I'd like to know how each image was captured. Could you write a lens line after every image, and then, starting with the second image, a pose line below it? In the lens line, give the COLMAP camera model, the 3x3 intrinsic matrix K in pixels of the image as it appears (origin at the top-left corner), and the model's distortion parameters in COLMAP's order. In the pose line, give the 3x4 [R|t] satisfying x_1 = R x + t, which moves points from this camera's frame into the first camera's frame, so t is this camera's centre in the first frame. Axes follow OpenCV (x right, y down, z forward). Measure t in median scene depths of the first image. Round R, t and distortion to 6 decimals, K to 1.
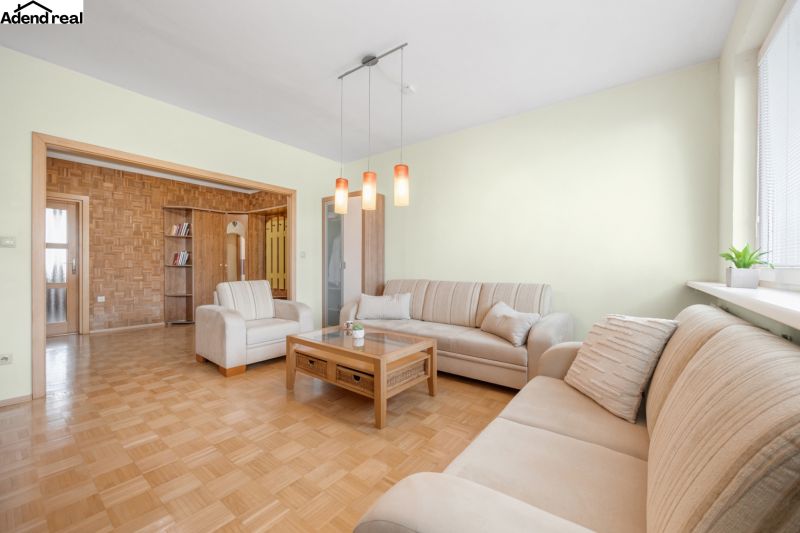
lens RADIAL K [[324.1, 0, 400.0], [0, 324.1, 266.5], [0, 0, 1]] dist [0.022973, -0.000084]
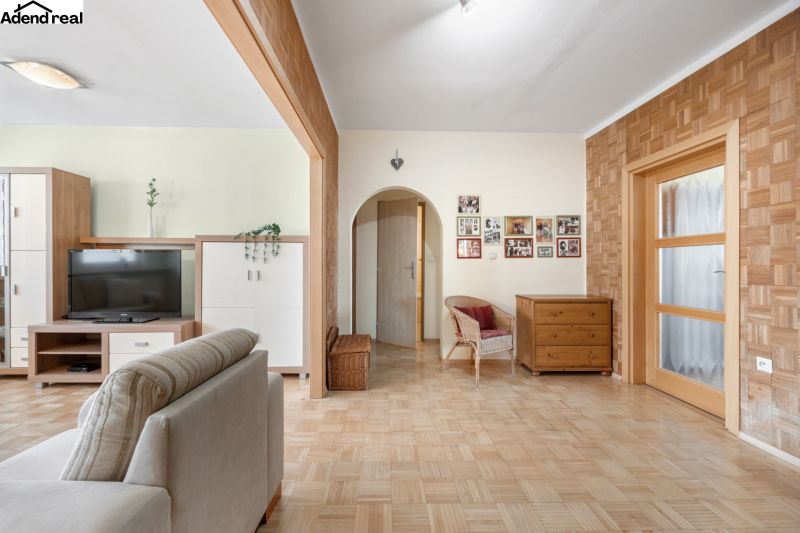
lens RADIAL K [[324.1, 0, 400.0], [0, 324.1, 266.5], [0, 0, 1]] dist [0.022973, -0.000084]
pose [[-0.770379, -0.004837, -0.637568, -0.319300], [-0.007866, 0.999967, 0.001917, -0.016301], [0.637538, 0.006492, -0.770391, 1.039814]]
